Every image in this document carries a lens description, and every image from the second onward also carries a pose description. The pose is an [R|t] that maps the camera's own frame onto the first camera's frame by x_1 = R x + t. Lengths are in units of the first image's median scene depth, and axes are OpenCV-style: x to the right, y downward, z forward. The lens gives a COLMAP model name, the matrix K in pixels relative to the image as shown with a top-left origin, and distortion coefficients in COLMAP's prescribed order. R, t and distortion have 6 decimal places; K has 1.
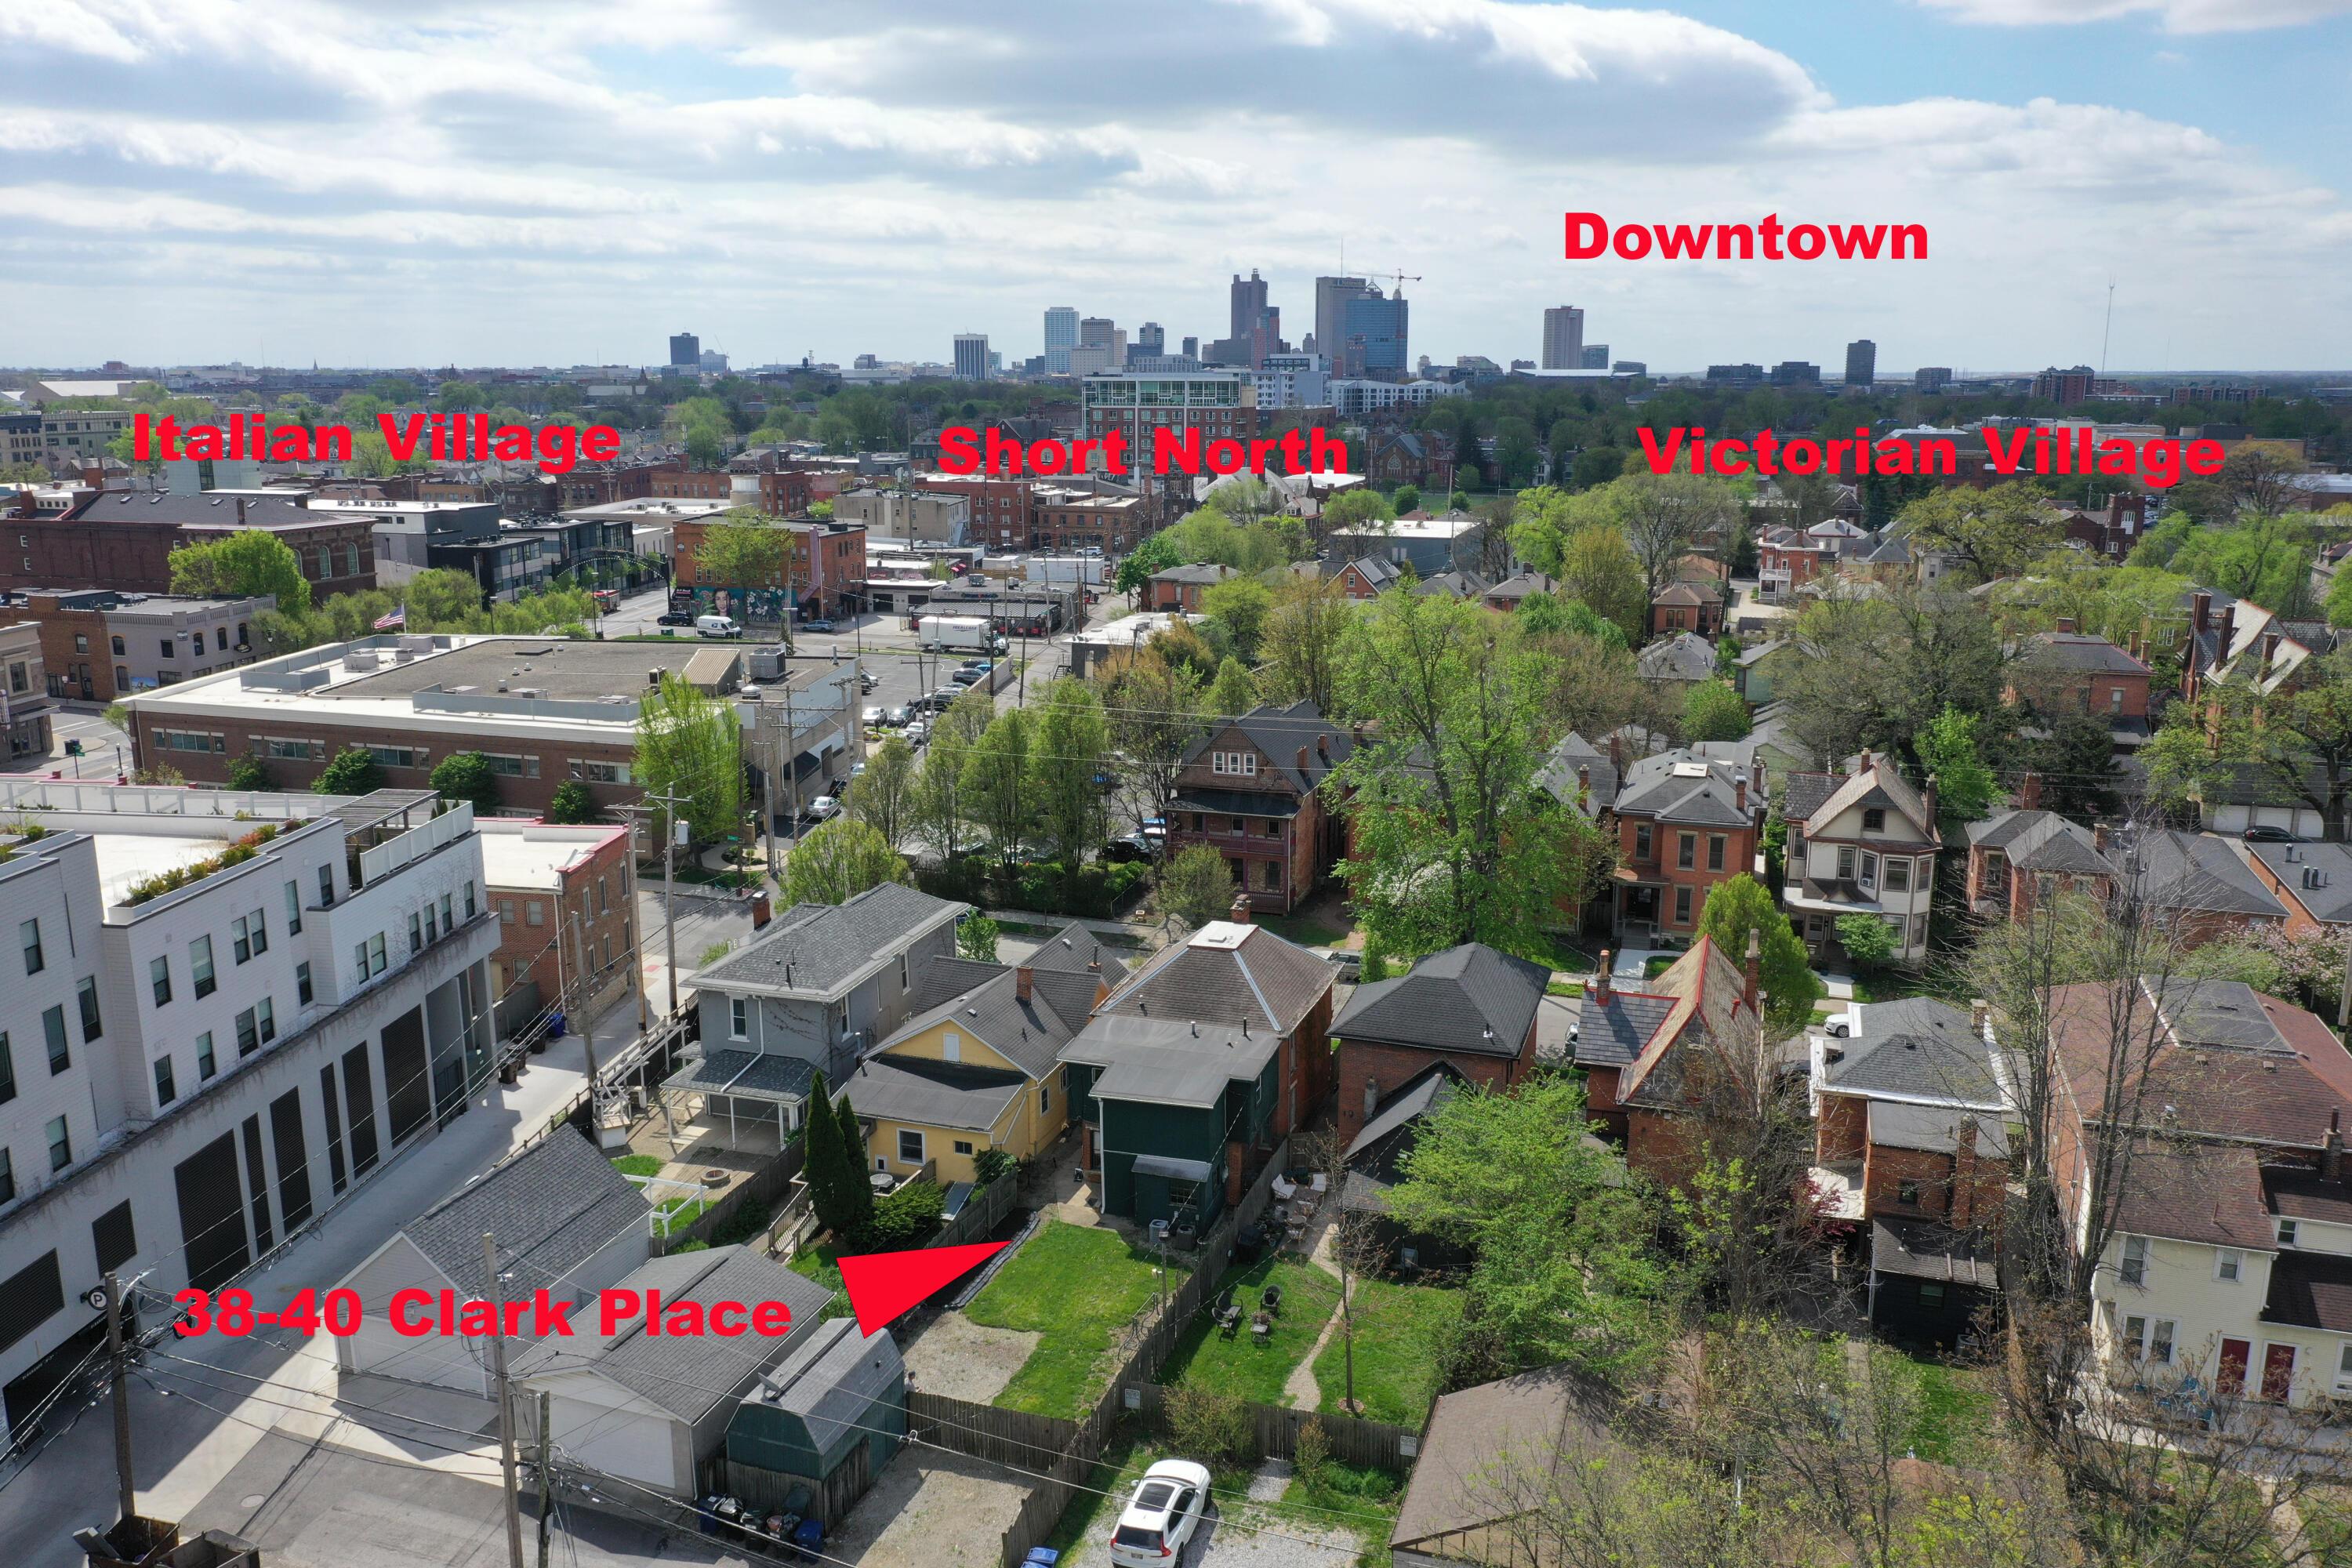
lens RADIAL K [[1900.3, 0, 1182.2], [0, 1900.3, 782.3], [0, 0, 1]] dist [-0.010603, -0.006524]
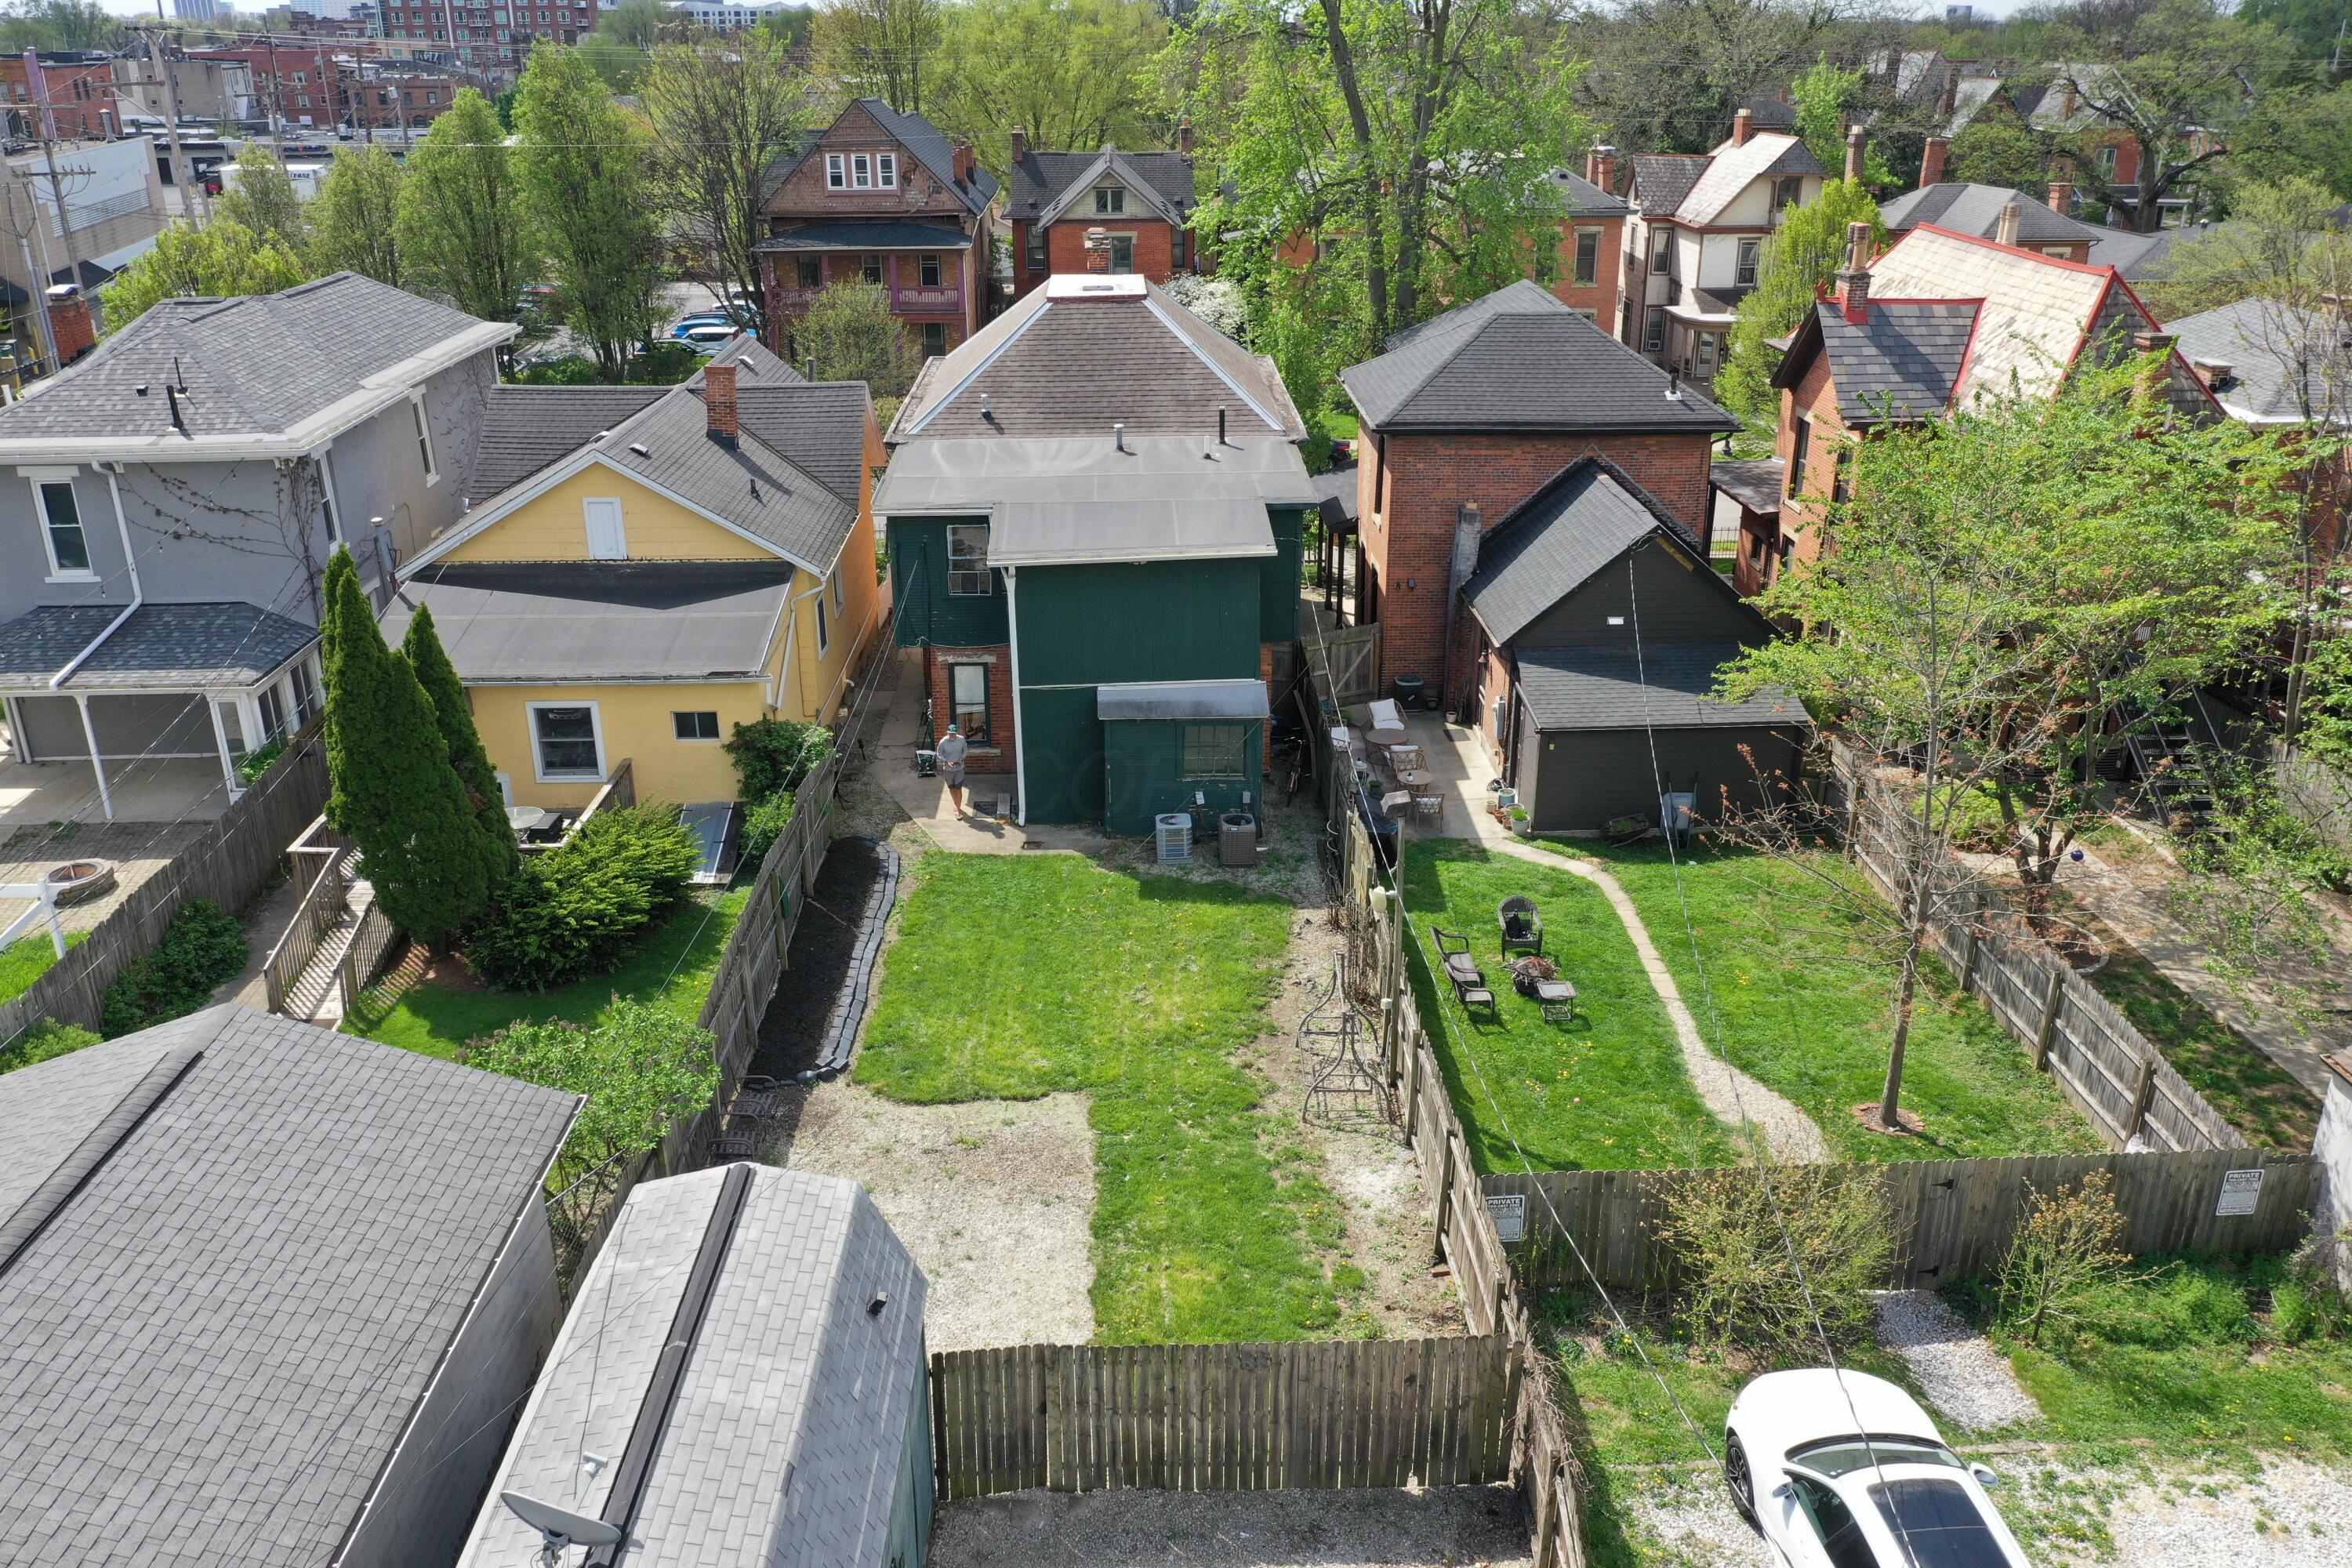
lens RADIAL K [[1871.8, 0, 1170.8], [0, 1871.8, 796.5], [0, 0, 1]] dist [-0.008268, -0.004779]
pose [[0.940507, -0.135891, 0.311418, -0.147625], [0.083035, 0.980674, 0.177155, 0.139754], [-0.329473, -0.140757, 0.933614, 0.552460]]
